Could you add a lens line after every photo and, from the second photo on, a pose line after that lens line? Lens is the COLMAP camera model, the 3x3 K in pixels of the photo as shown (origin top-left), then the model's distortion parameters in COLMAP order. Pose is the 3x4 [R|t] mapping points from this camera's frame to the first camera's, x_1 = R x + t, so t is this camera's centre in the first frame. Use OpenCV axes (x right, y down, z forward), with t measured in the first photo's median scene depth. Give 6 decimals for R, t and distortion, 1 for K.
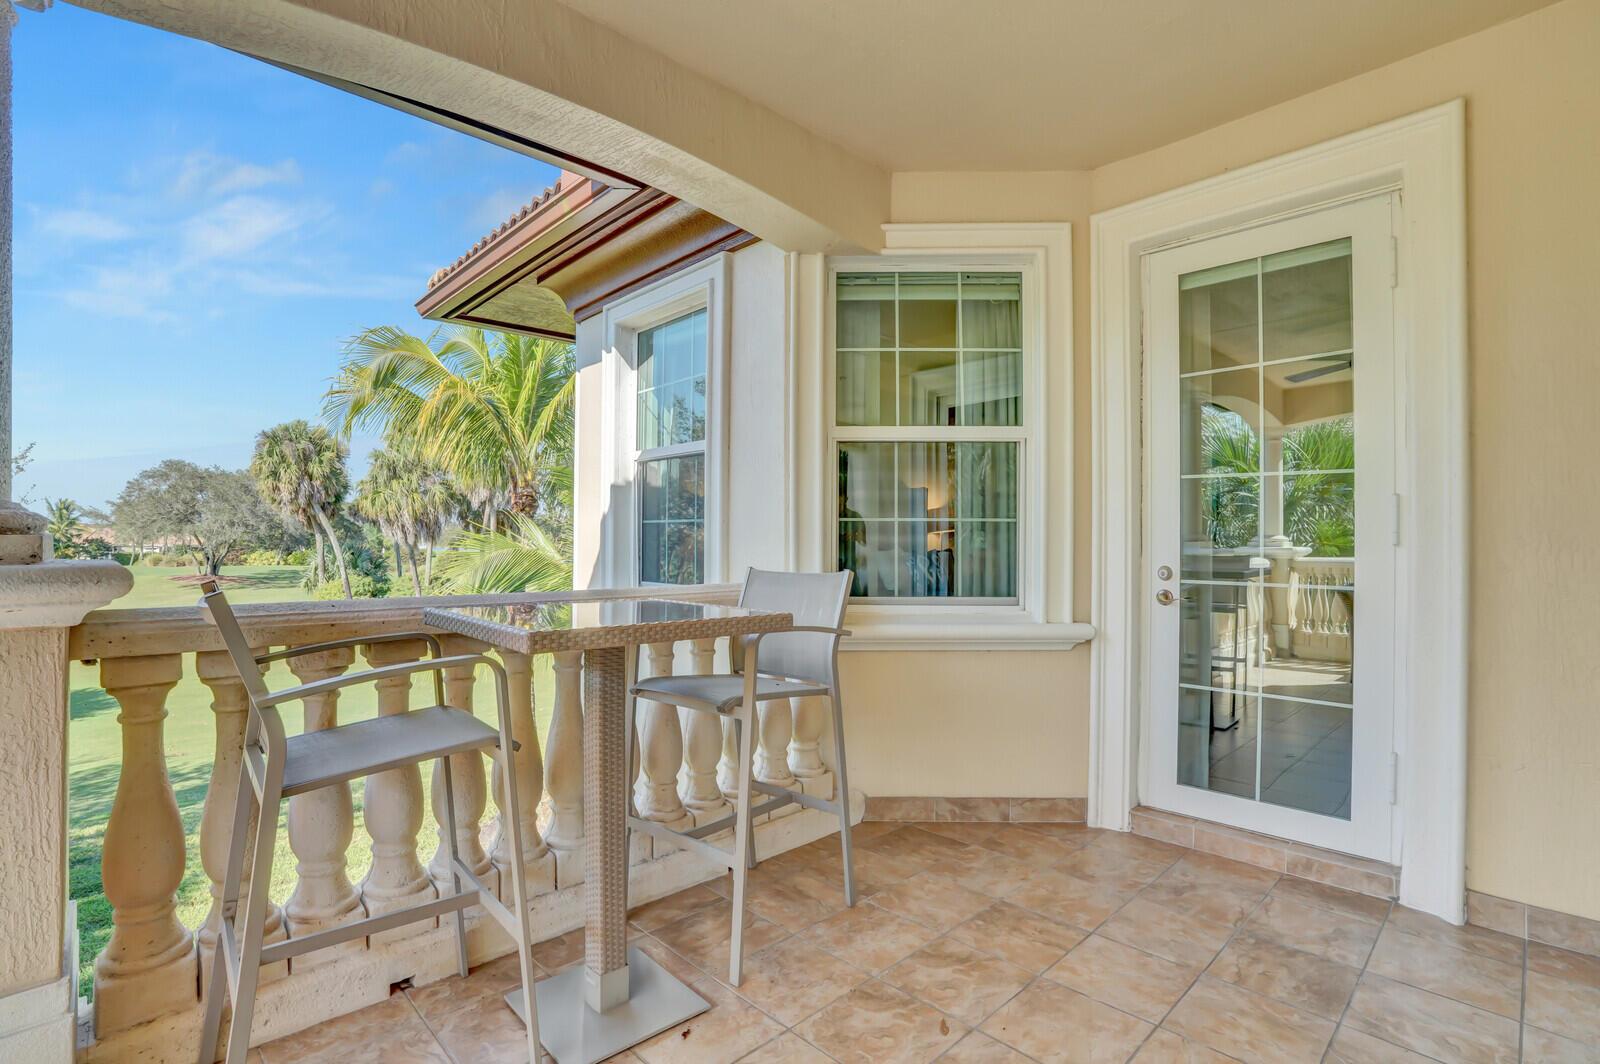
lens RADIAL K [[744.1, 0, 800.0], [0, 744.1, 532.0], [0, 0, 1]] dist [-0.067412, 0.022921]
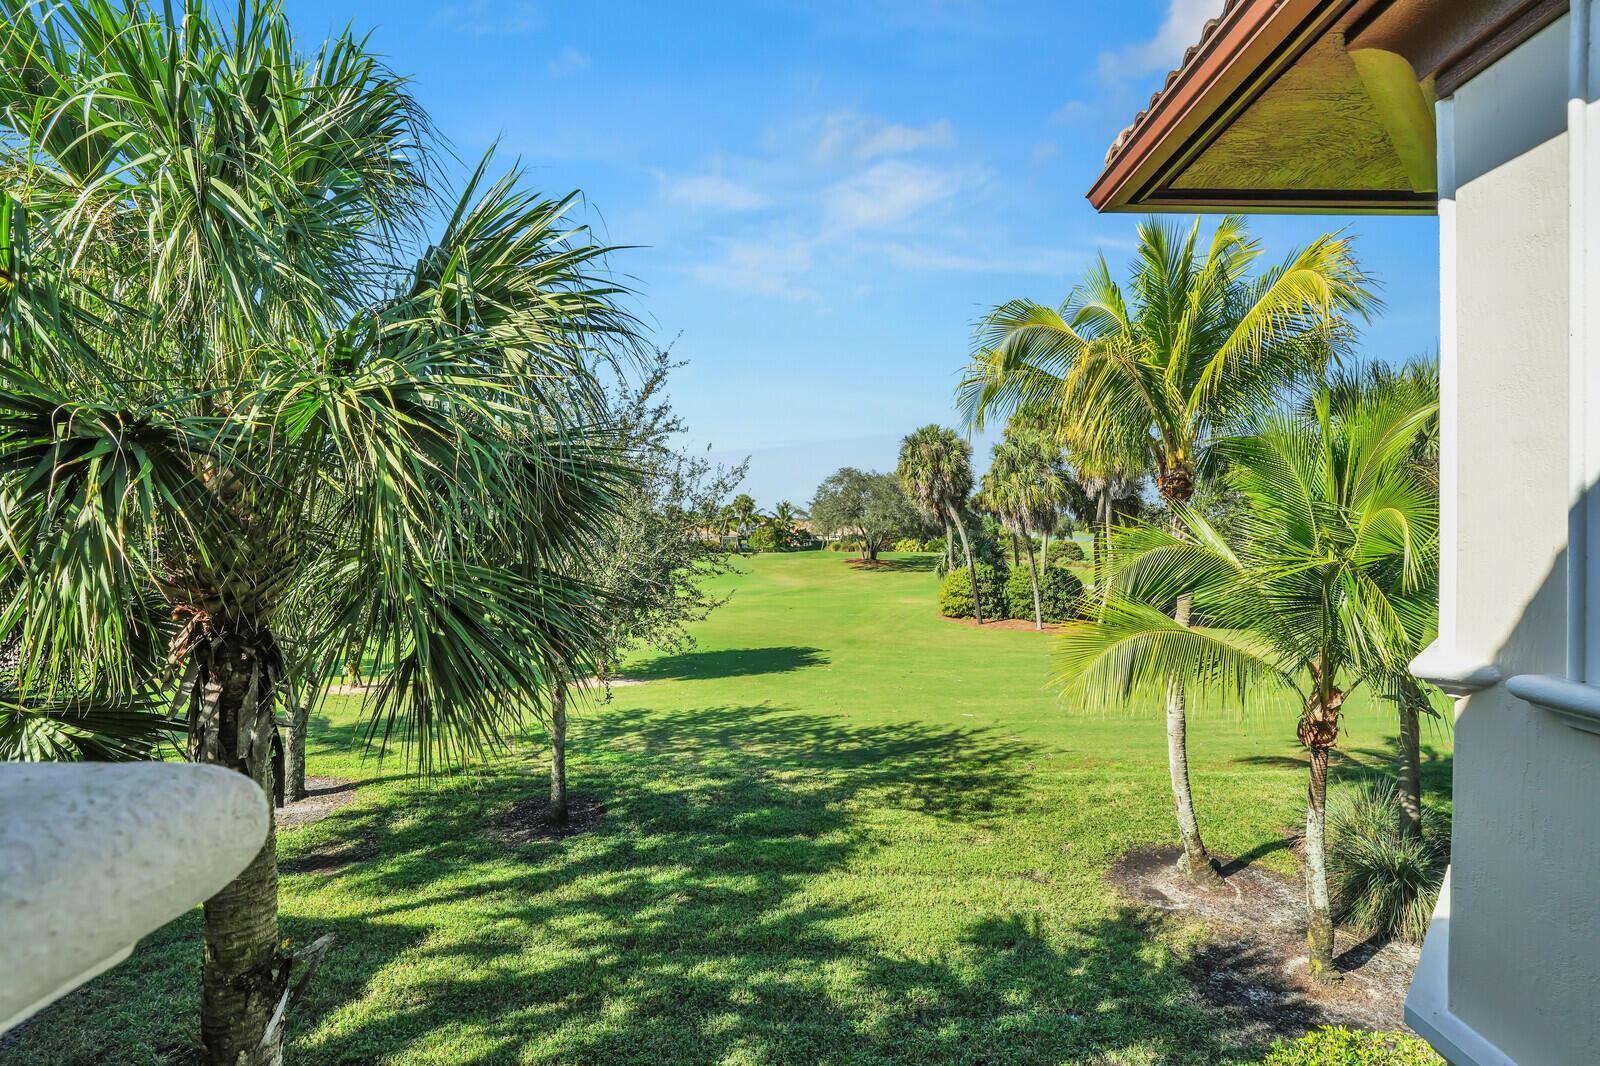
lens RADIAL K [[744.1, 0, 800.0], [0, 744.1, 533.0], [0, 0, 1]] dist [-0.067412, 0.022921]
pose [[0.709375, -0.000757, -0.704830, -0.051857], [0.011864, 0.999871, 0.010867, -0.001908], [0.704731, -0.016071, 0.709293, 0.069853]]
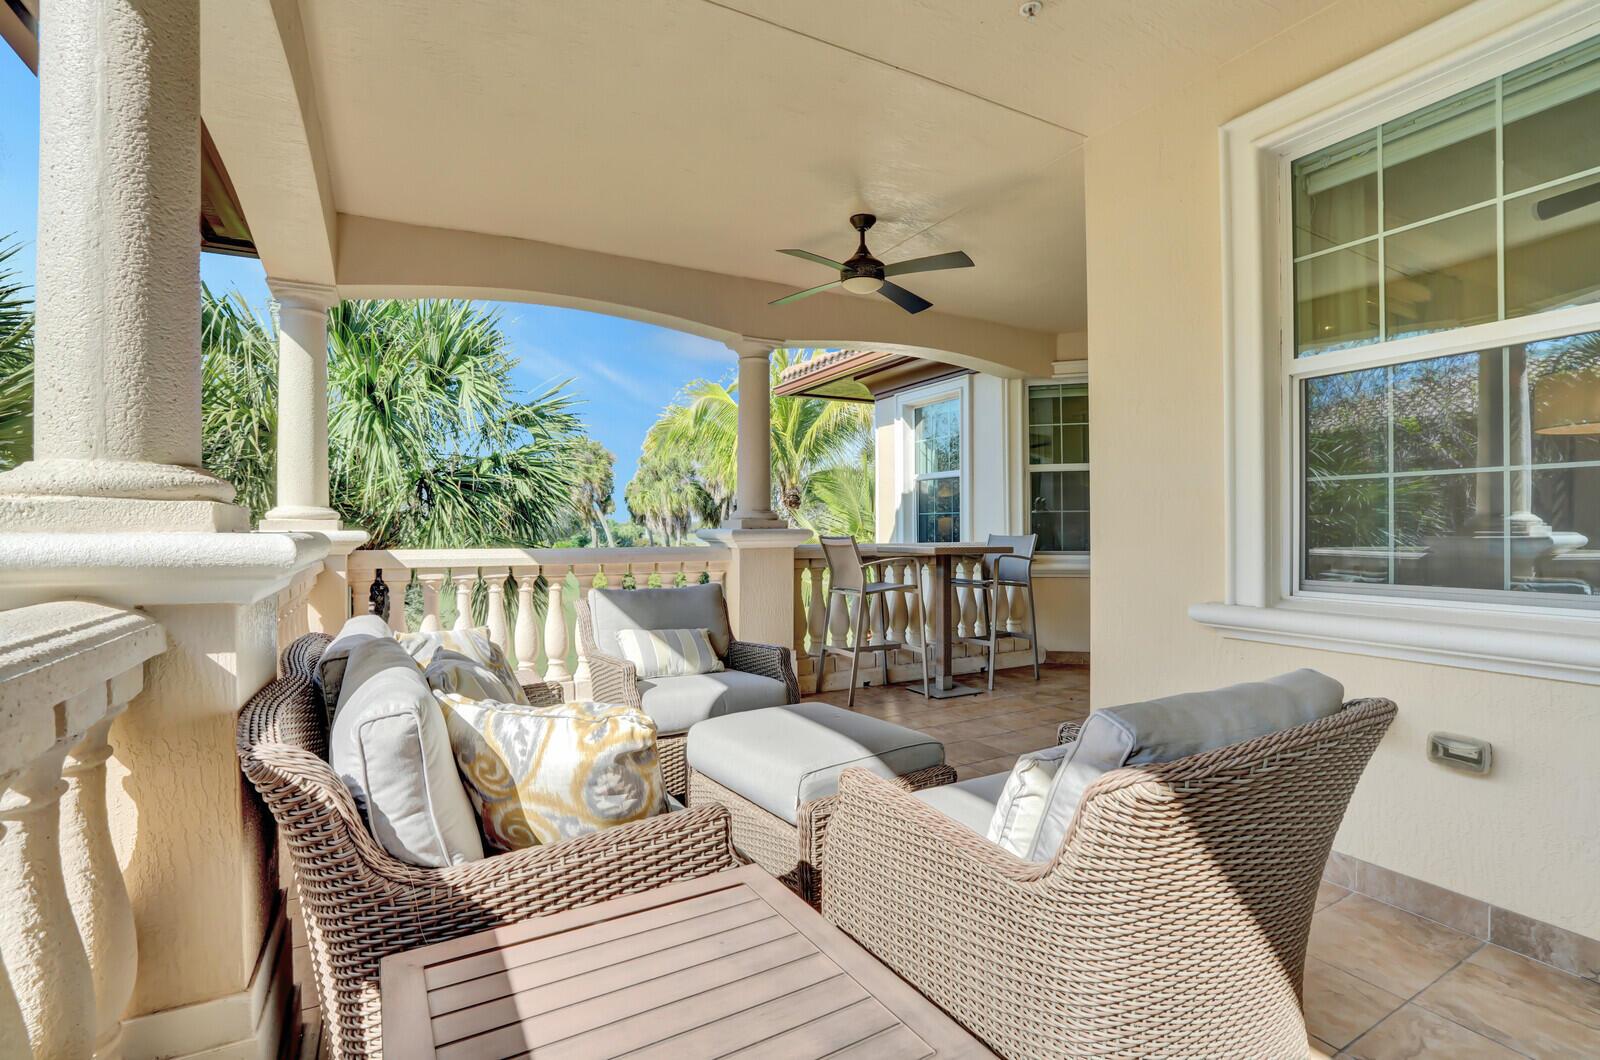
lens RADIAL K [[703.1, 0, 800.0], [0, 703.1, 530.0], [0, 0, 1]] dist [-0.077504, 0.017939]
pose [[0.962196, -0.007440, -0.272256, -0.004610], [0.010515, 0.999896, 0.009840, 0.000917], [0.272155, -0.012330, 0.962174, -0.120113]]
